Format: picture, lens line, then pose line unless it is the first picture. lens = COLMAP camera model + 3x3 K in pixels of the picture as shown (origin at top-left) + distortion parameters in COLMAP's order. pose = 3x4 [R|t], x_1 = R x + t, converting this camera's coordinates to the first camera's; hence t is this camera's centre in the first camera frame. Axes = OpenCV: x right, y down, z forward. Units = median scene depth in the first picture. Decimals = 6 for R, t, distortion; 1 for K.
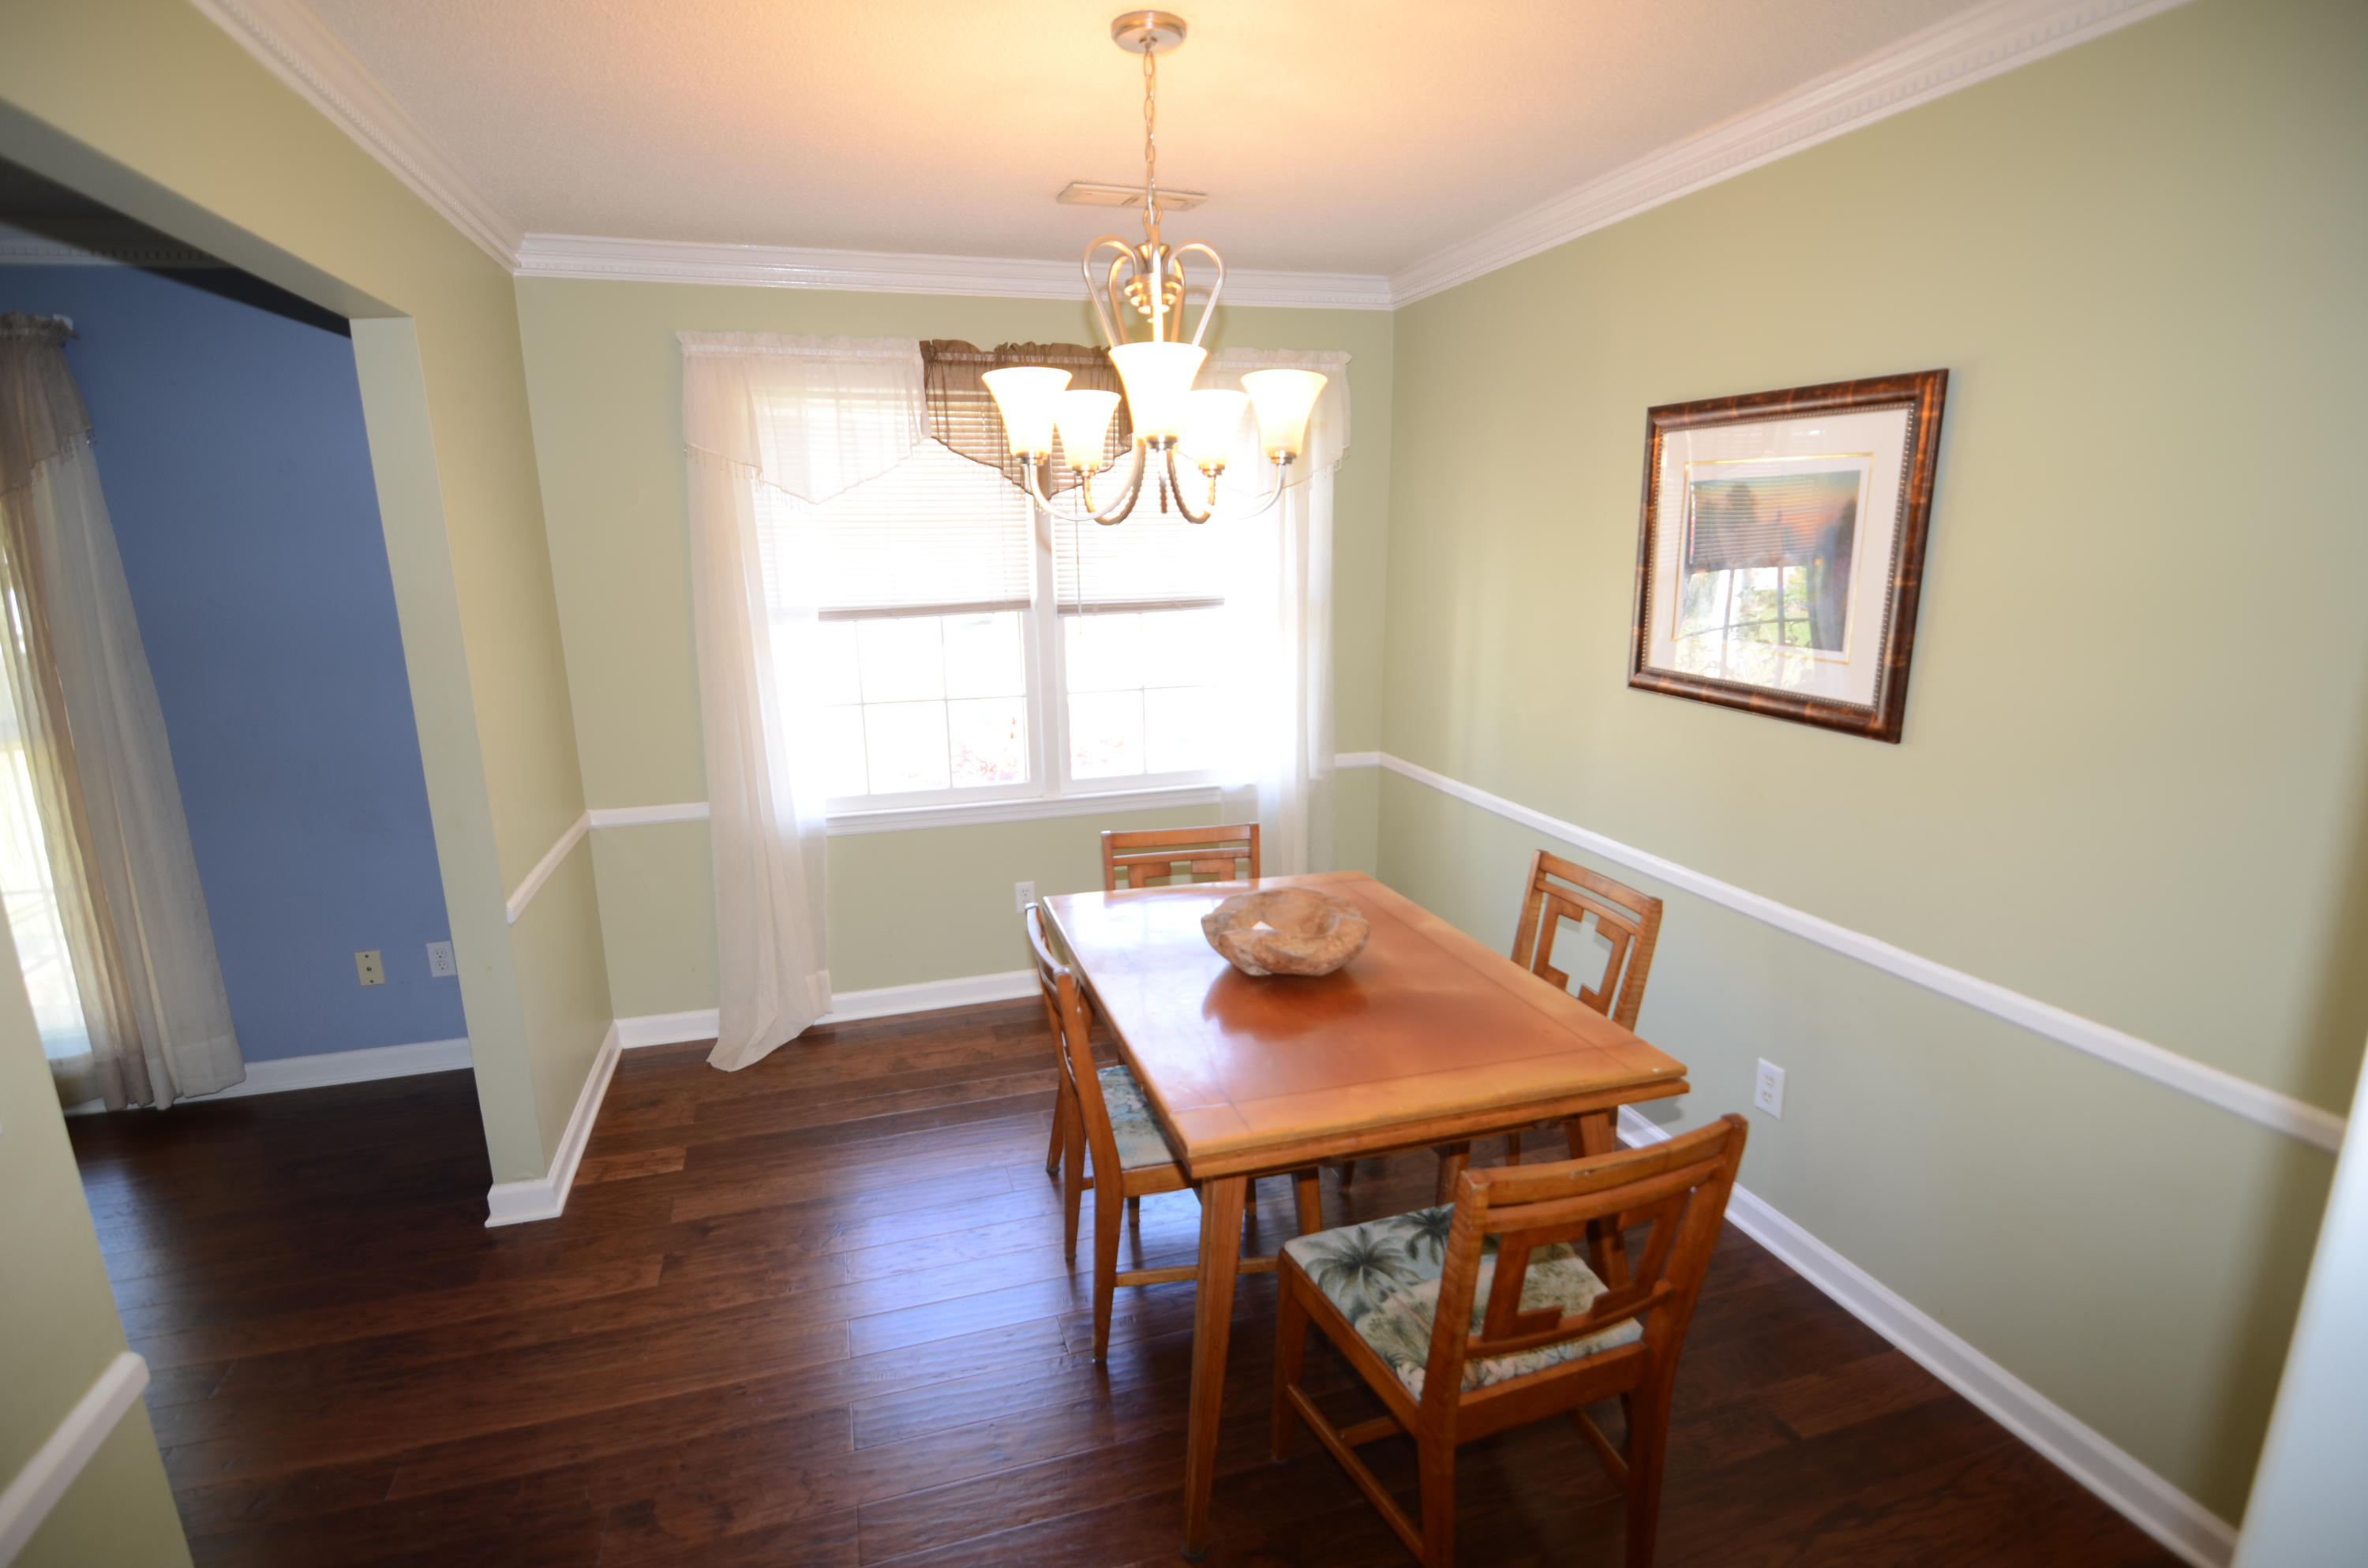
lens RADIAL K [[1143.6, 0, 1185.6], [0, 1143.6, 807.8], [0, 0, 1]] dist [-0.001067, -0.010304]
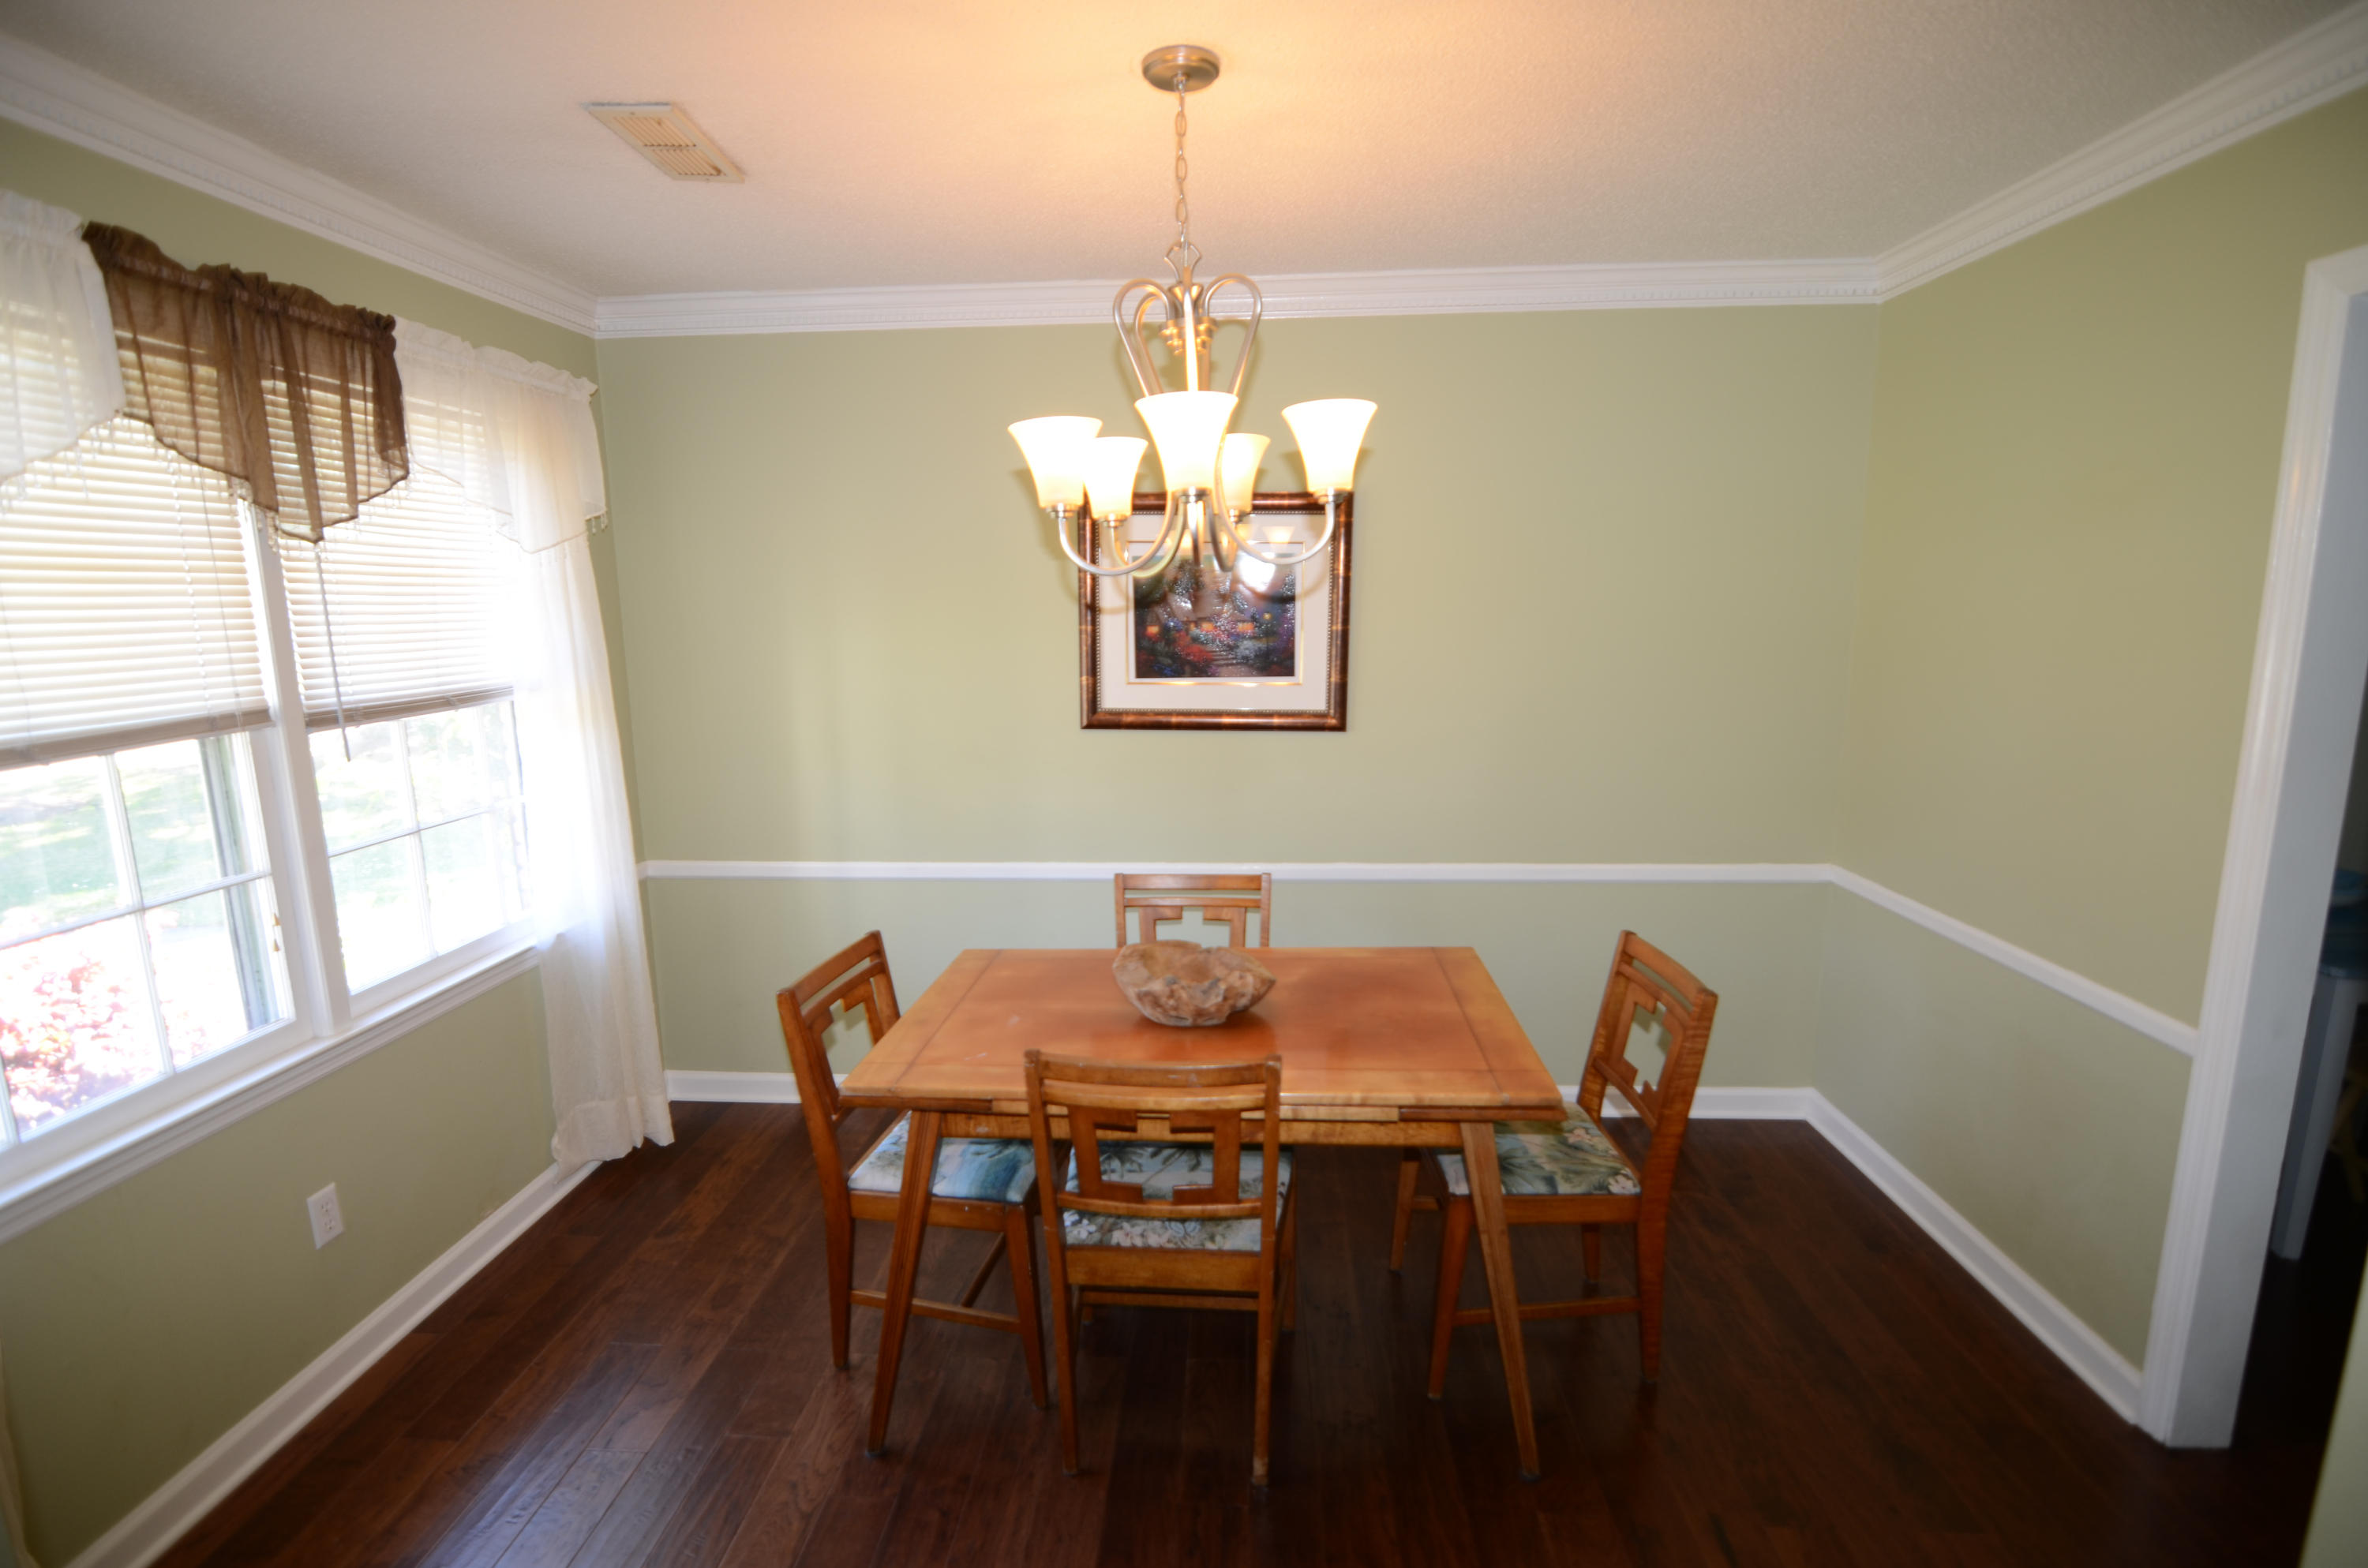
lens RADIAL K [[1176.6, 0, 1184.5], [0, 1176.6, 819.4], [0, 0, 1]] dist [0.053643, -0.066447]
pose [[0.367370, -0.168849, 0.914620, -0.566130], [0.222736, 0.970739, 0.089744, -0.083363], [-0.903010, 0.170750, 0.394229, 0.380032]]
